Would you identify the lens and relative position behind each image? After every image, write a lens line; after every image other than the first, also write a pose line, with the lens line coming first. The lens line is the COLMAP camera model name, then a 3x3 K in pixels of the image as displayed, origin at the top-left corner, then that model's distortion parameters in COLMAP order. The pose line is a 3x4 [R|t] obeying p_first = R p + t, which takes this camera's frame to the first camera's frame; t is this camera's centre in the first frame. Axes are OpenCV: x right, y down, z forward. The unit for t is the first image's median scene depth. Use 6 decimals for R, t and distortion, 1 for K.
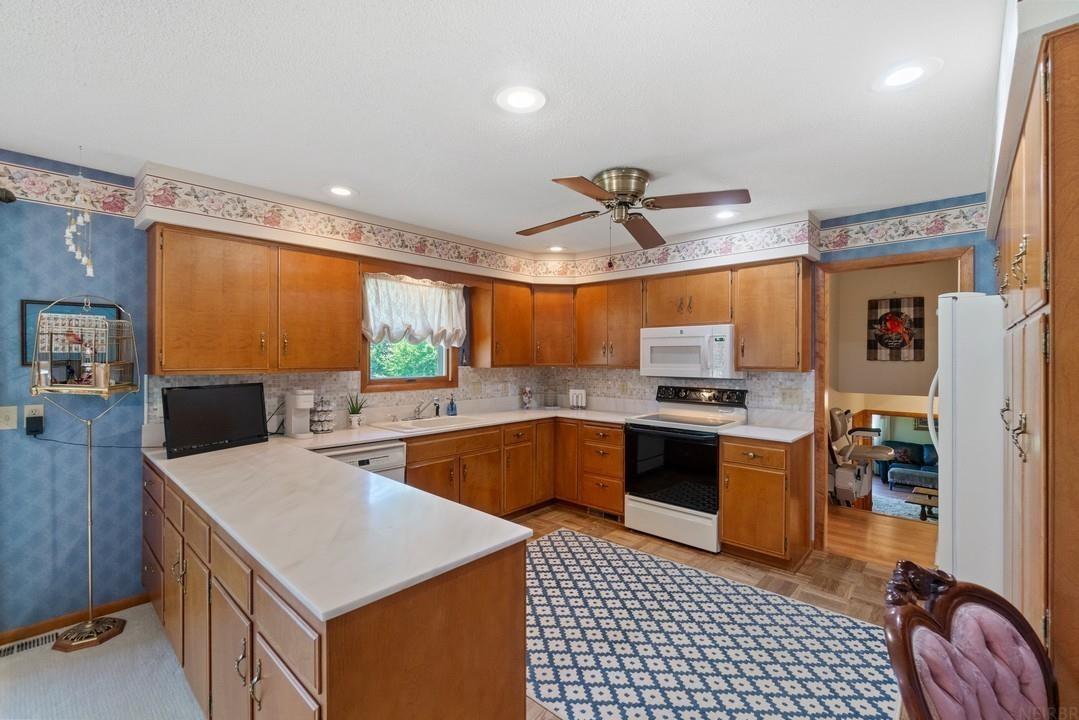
lens RADIAL K [[471.4, 0, 533.1], [0, 471.4, 355.4], [0, 0, 1]] dist [-0.002500, -0.000730]
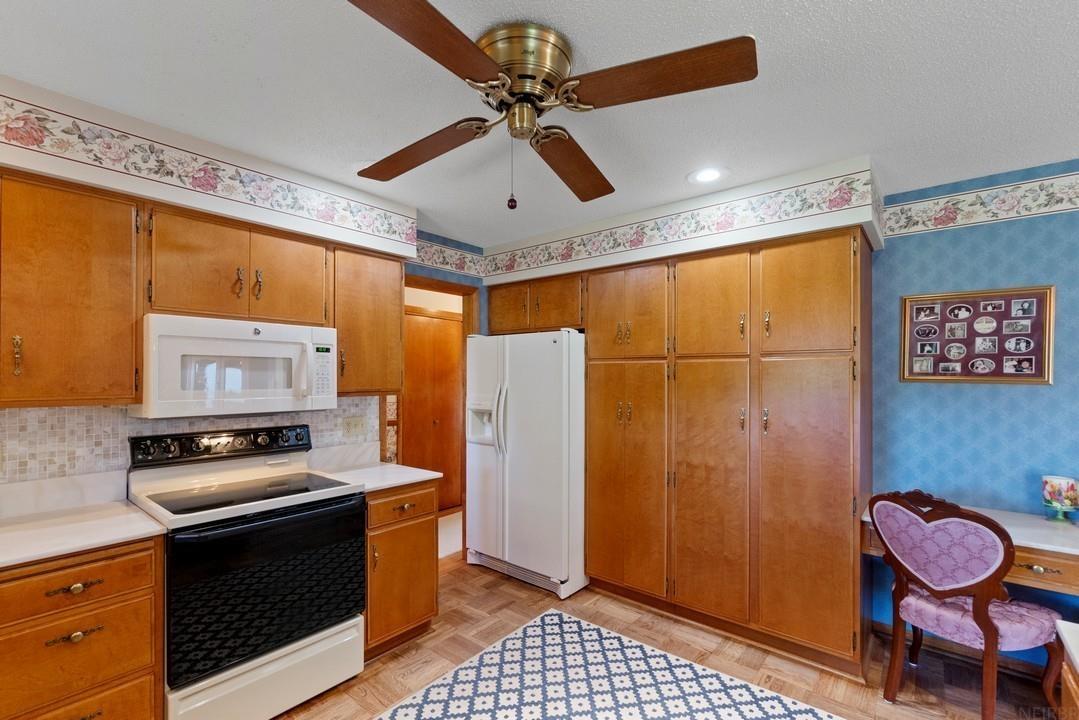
lens RADIAL K [[471.4, 0, 534.8], [0, 471.4, 376.9], [0, 0, 1]] dist [-0.002500, -0.000730]
pose [[-0.046825, -0.005111, 0.998890, -0.280156], [-0.005579, 0.999973, 0.004855, -0.001591], [-0.998888, -0.005345, -0.046853, 0.773424]]
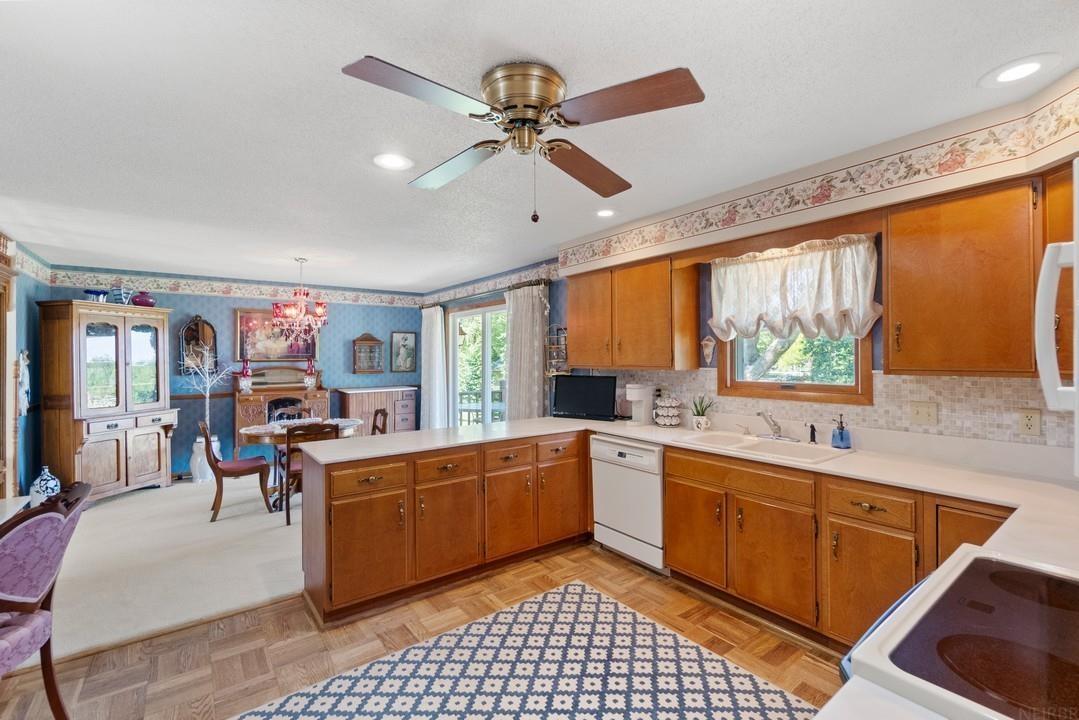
lens RADIAL K [[471.4, 0, 543.4], [0, 471.4, 360.1], [0, 0, 1]] dist [-0.002500, -0.000730]
pose [[-0.181183, 0.003249, -0.983444, 0.633335], [0.006477, 0.999977, 0.002111, 0.007683], [0.983428, -0.005987, -0.181200, 0.884338]]
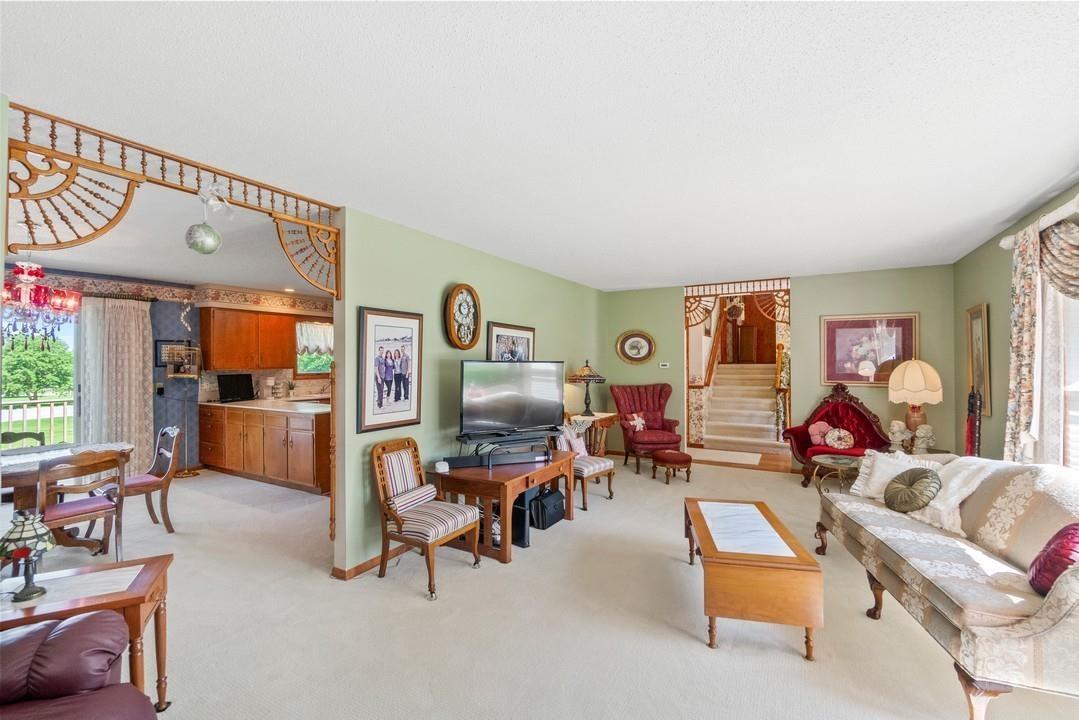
lens RADIAL K [[471.4, 0, 532.7], [0, 471.4, 354.7], [0, 0, 1]] dist [-0.002500, -0.000730]
pose [[0.978509, -0.007472, 0.206067, 0.231572], [0.009509, 0.999915, -0.008897, -0.000037], [-0.205983, 0.010666, 0.978497, -1.241044]]
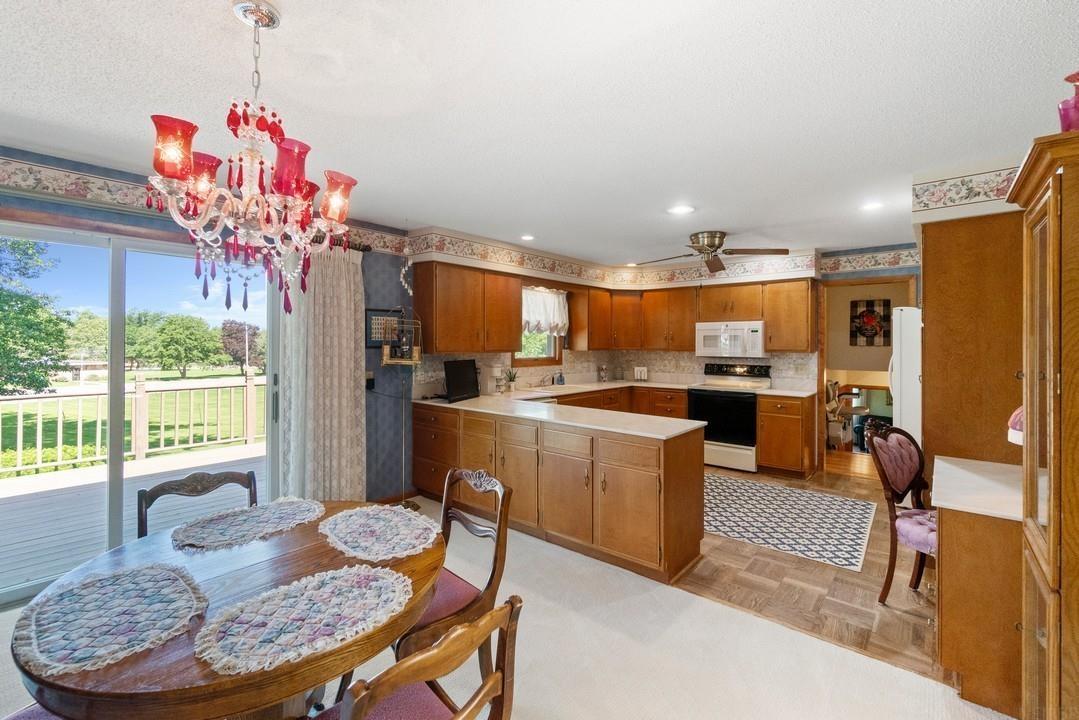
lens RADIAL K [[471.4, 0, 535.1], [0, 471.4, 340.4], [0, 0, 1]] dist [-0.002500, -0.000730]
pose [[0.999363, 0.000974, 0.035663, -0.365537], [-0.000905, 0.999998, -0.001934, -0.001409], [-0.035665, 0.001900, 0.999362, -0.482116]]
